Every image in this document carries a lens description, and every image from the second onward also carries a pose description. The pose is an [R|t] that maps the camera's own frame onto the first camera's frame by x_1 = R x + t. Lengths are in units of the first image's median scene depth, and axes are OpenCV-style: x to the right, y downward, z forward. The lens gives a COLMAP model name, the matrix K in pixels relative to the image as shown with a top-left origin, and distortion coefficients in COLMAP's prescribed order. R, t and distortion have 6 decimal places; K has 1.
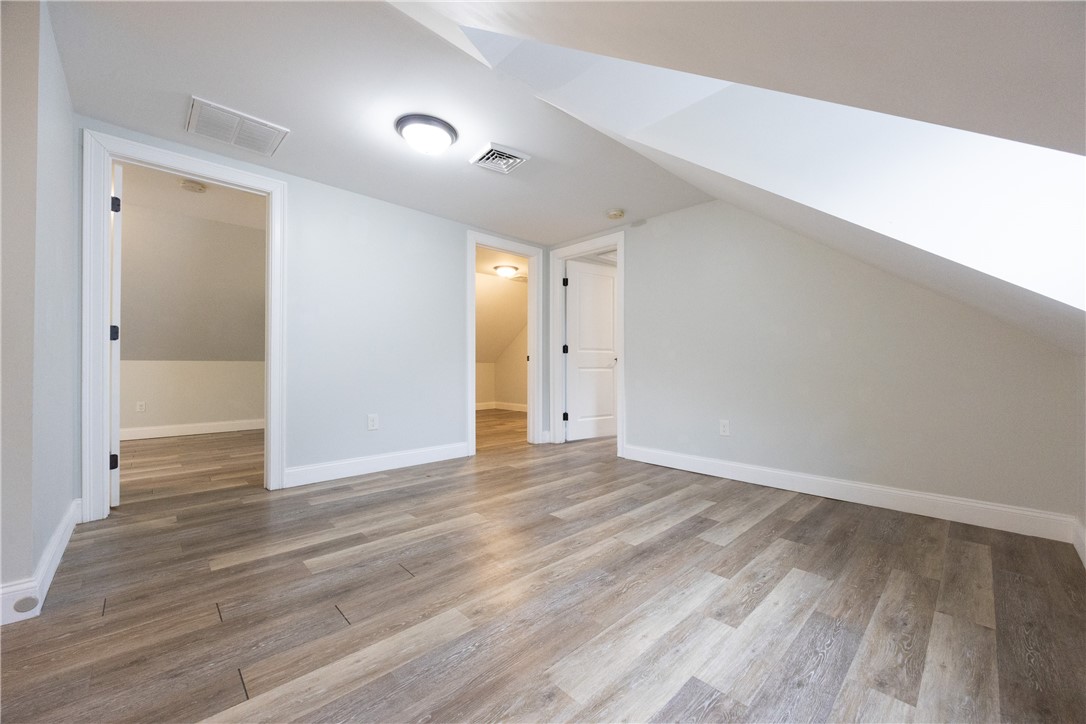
lens RADIAL K [[416.3, 0, 531.8], [0, 416.3, 358.8], [0, 0, 1]] dist [-0.004373, 0.000395]
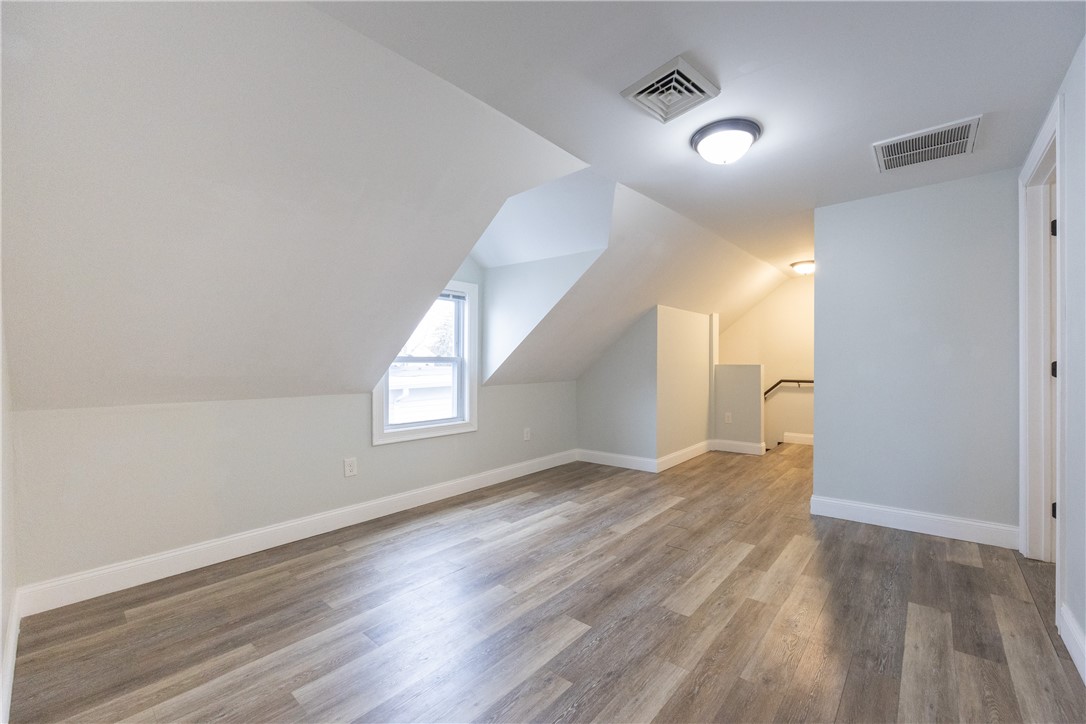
lens RADIAL K [[416.3, 0, 544.4], [0, 416.3, 366.7], [0, 0, 1]] dist [-0.004373, 0.000395]
pose [[-0.998190, 0.015761, -0.058032, 0.220032], [0.016454, 0.999799, -0.011494, -0.099688], [0.057839, -0.012428, -0.998249, 2.403847]]
